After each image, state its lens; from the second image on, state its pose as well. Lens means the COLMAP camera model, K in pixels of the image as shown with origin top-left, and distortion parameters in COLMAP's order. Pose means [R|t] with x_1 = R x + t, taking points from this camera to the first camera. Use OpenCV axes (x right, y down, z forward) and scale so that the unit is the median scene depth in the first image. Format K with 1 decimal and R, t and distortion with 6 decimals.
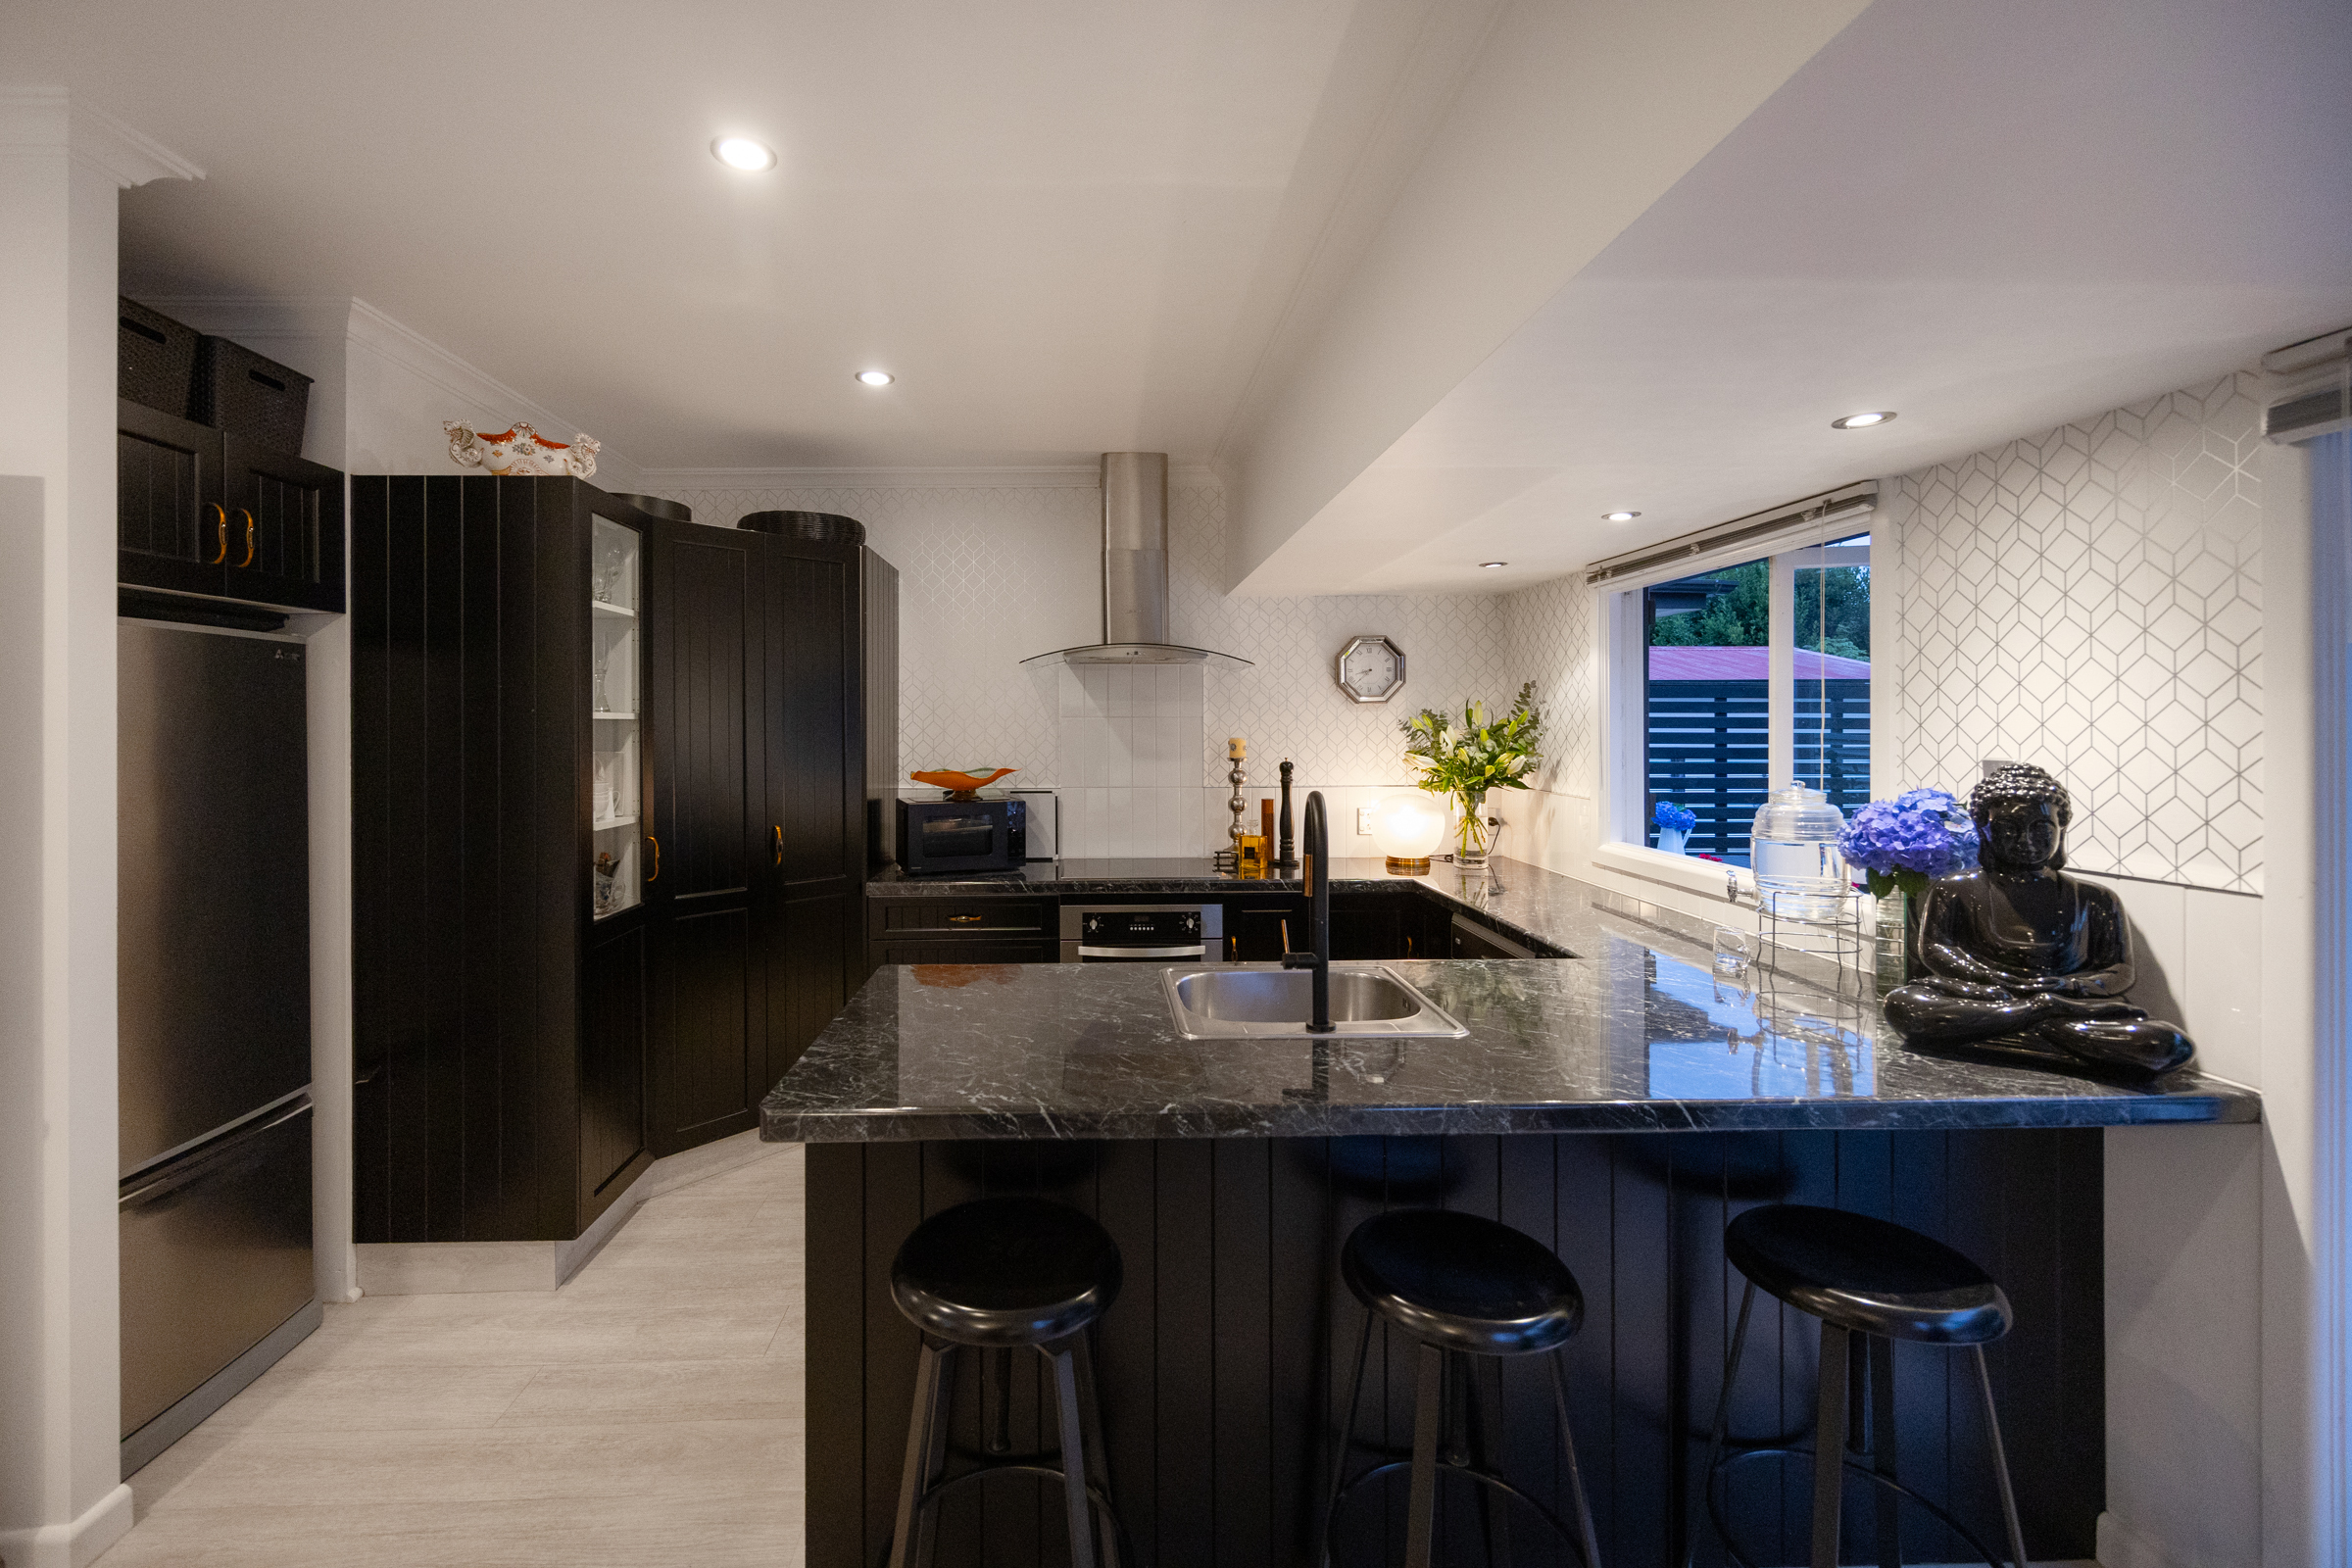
lens RADIAL K [[951.8, 0, 1106.3], [0, 951.8, 713.3], [0, 0, 1]] dist [-0.001147, -0.000227]
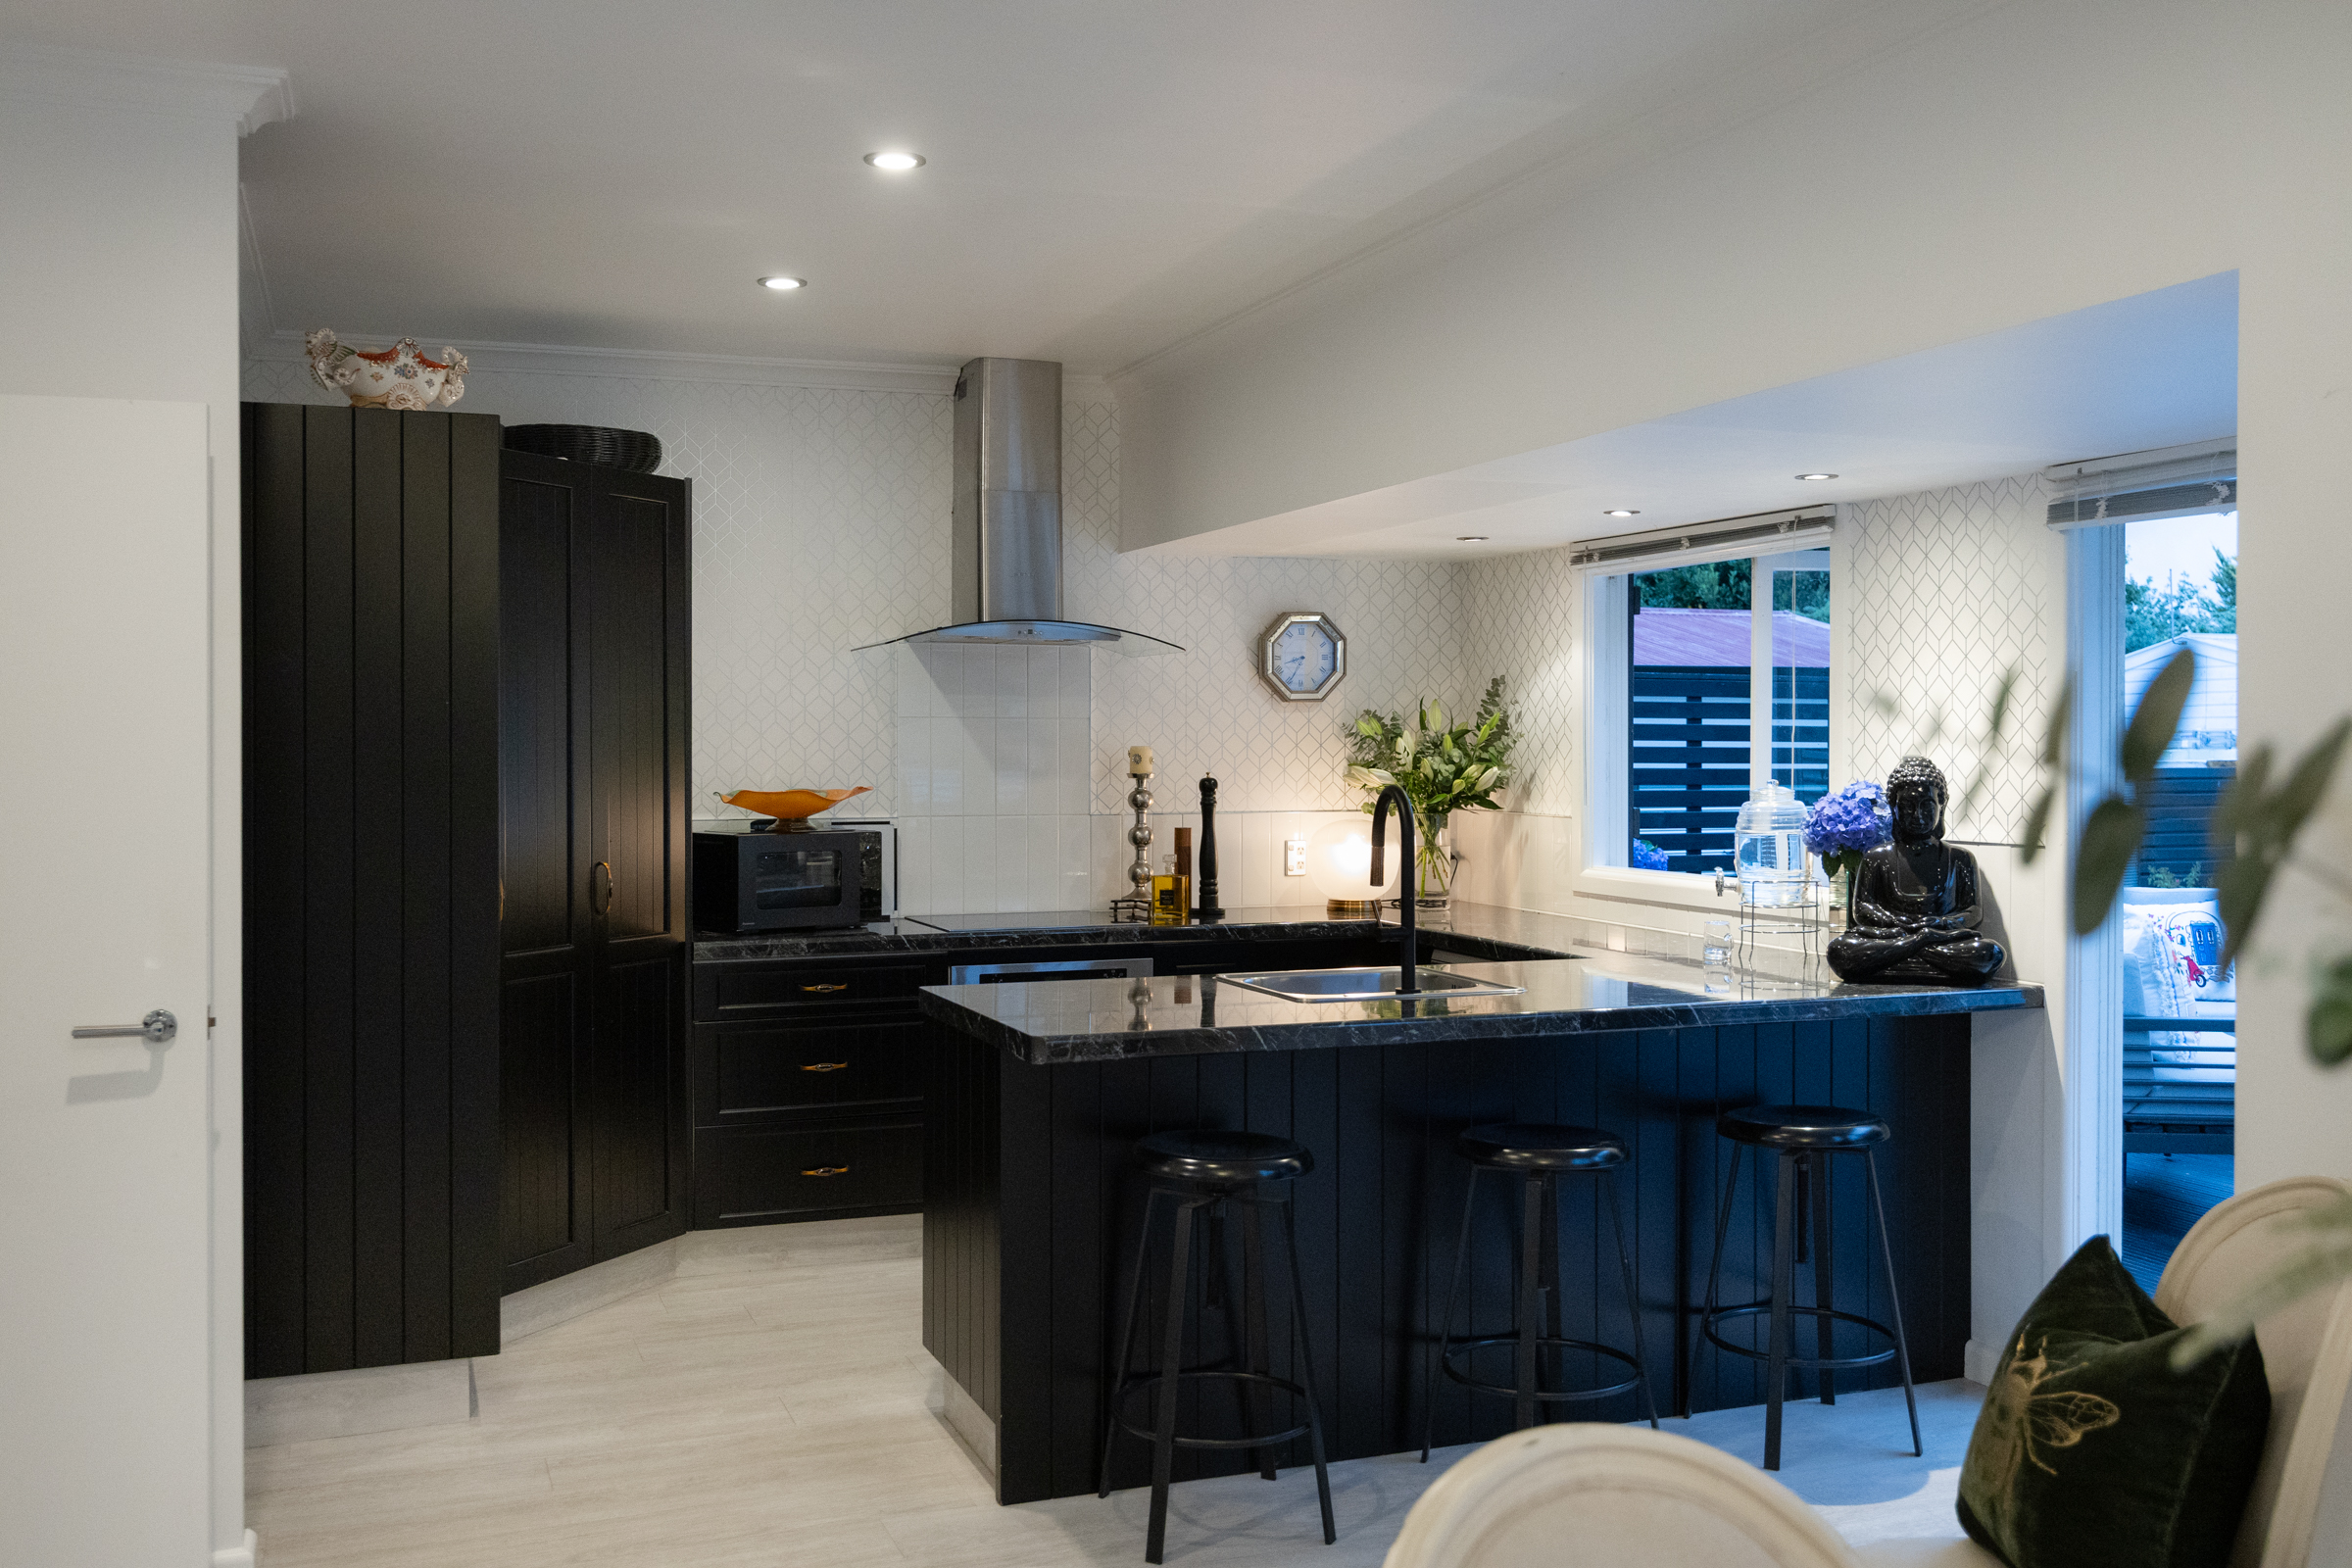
lens RADIAL K [[2096.0, 0, 1178.0], [0, 2096.0, 696.1], [0, 0, 1]] dist [-0.004946, 0.002857]
pose [[0.943062, 0.010004, 0.332468, -0.432960], [-0.006980, 0.999923, -0.010286, 0.003507], [-0.332545, 0.007380, 0.943059, -0.629204]]
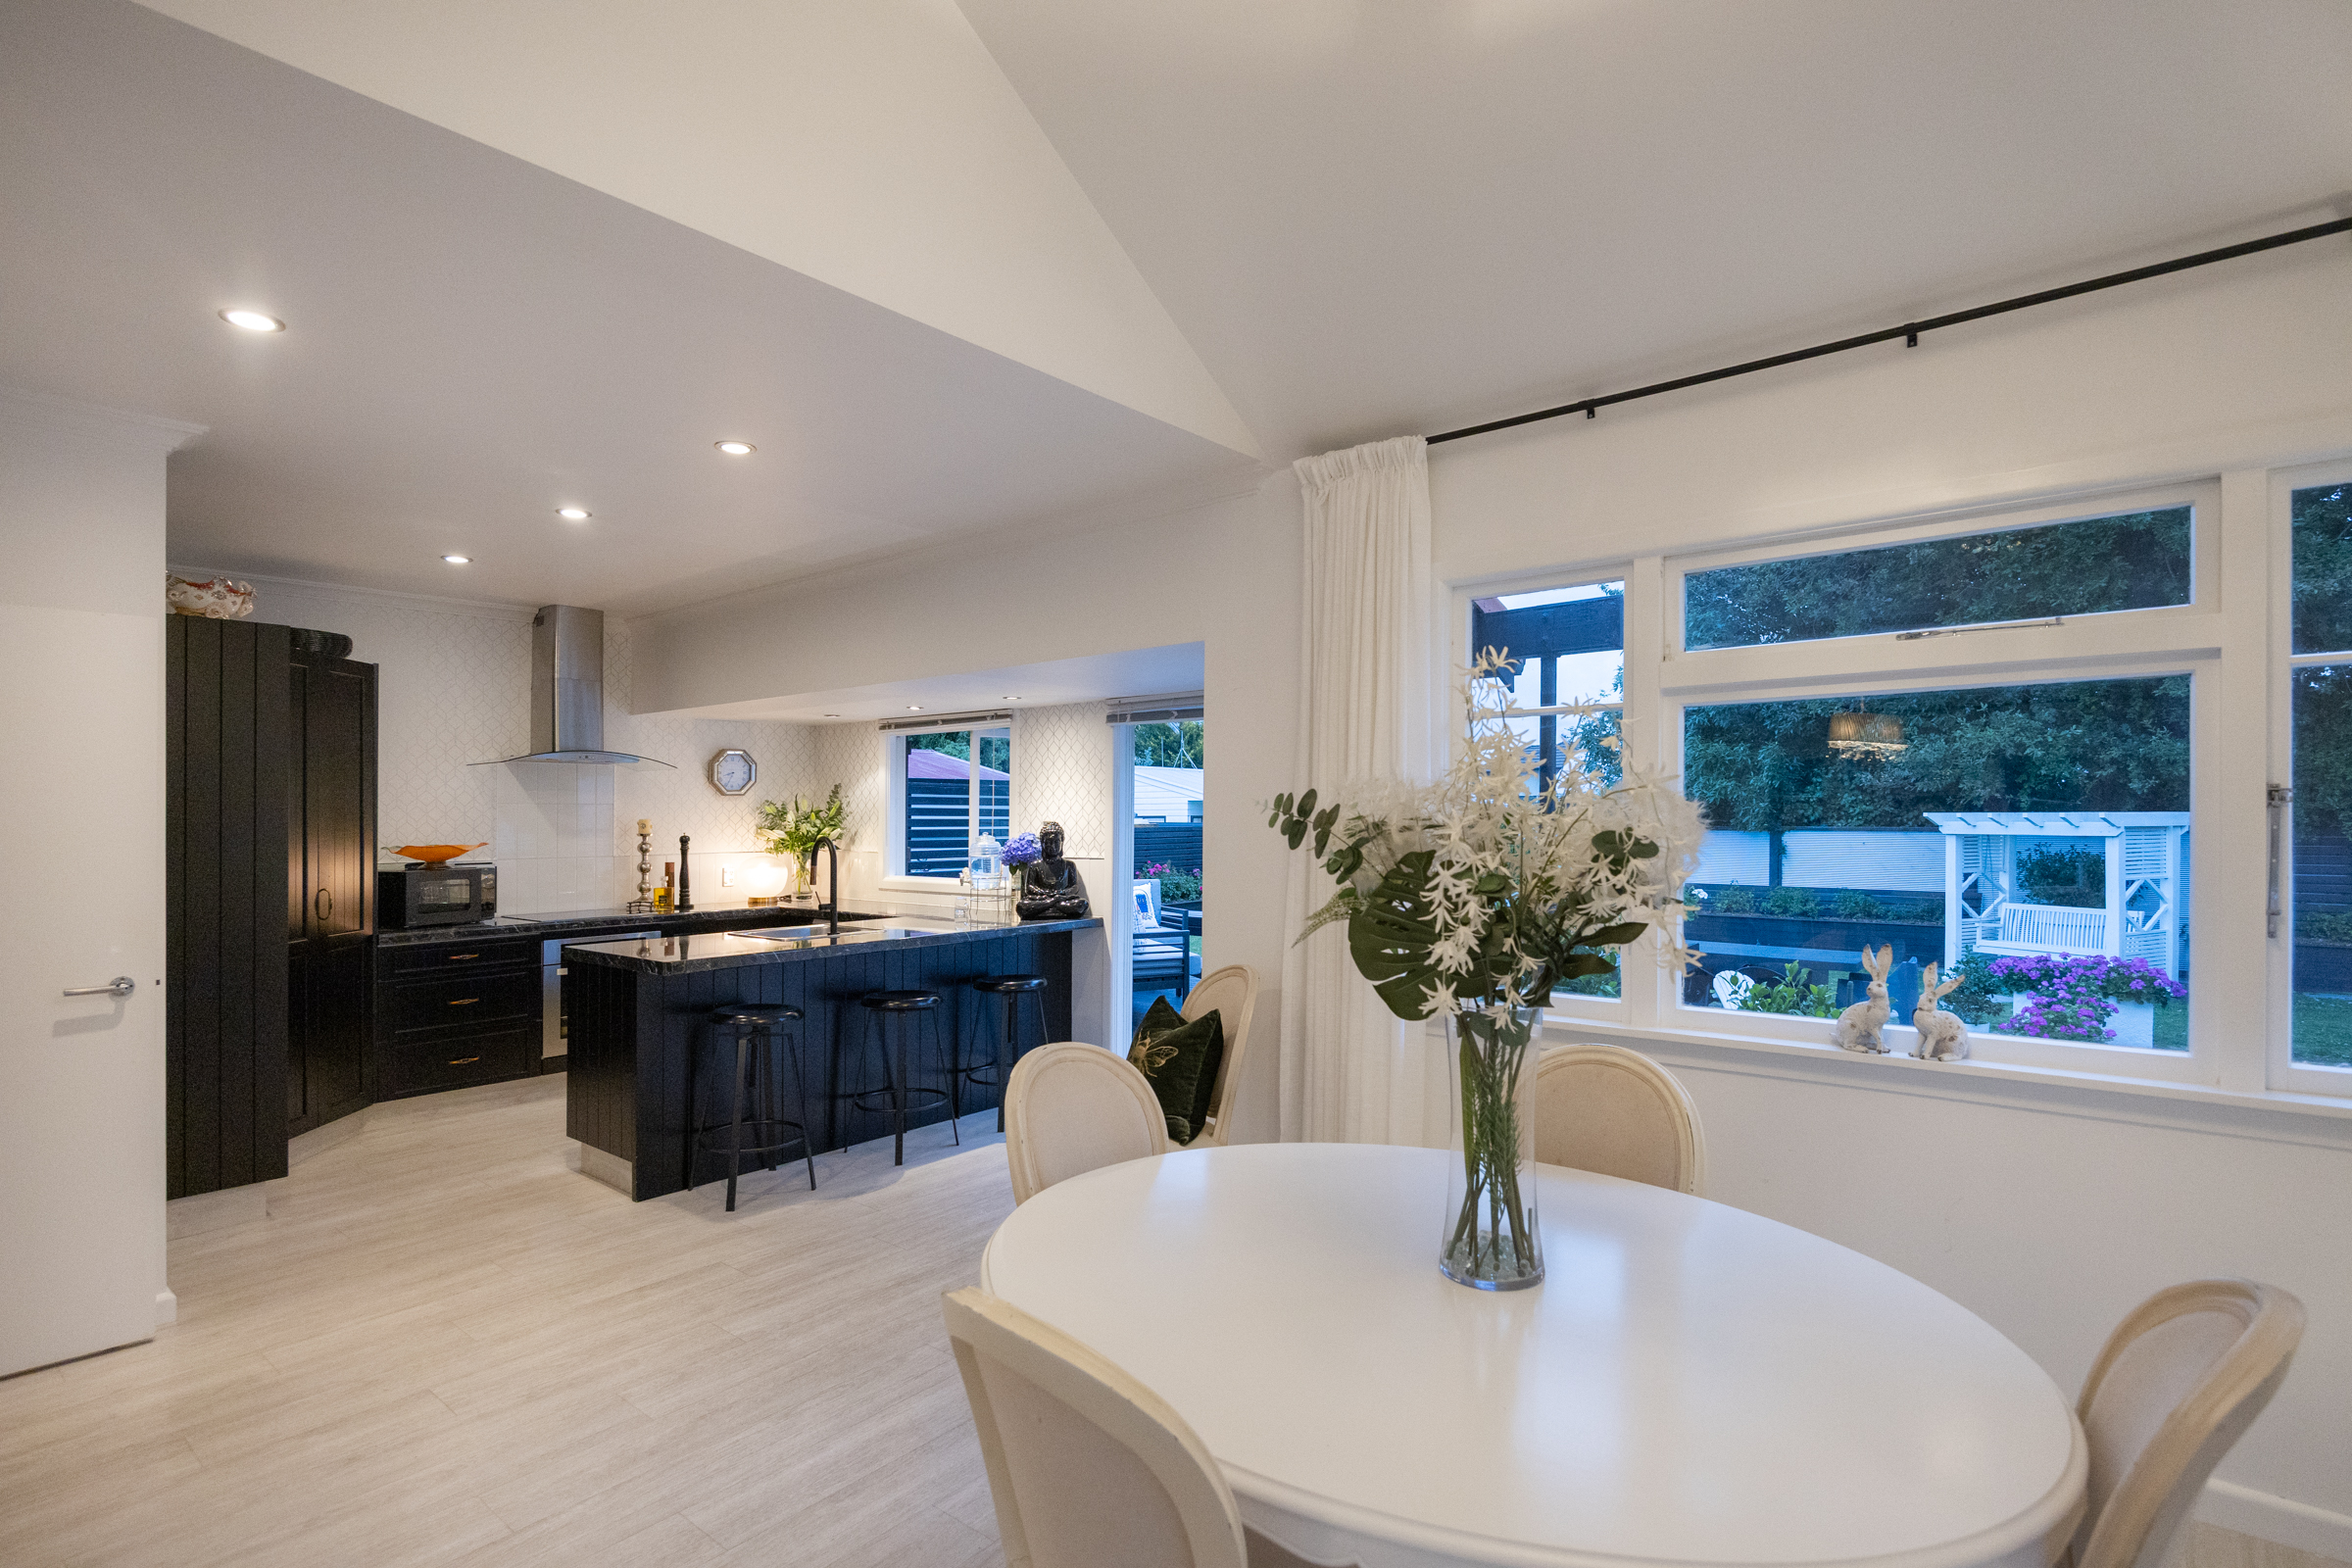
lens RADIAL K [[1129.2, 0, 1176.0], [0, 1129.2, 784.0], [0, 0, 1]] dist [0.000712, 0.000348]
pose [[0.657012, 0.020984, 0.753588, -0.678754], [-0.007401, 0.999744, -0.021386, 0.004479], [-0.753844, 0.008473, 0.656999, -0.756061]]
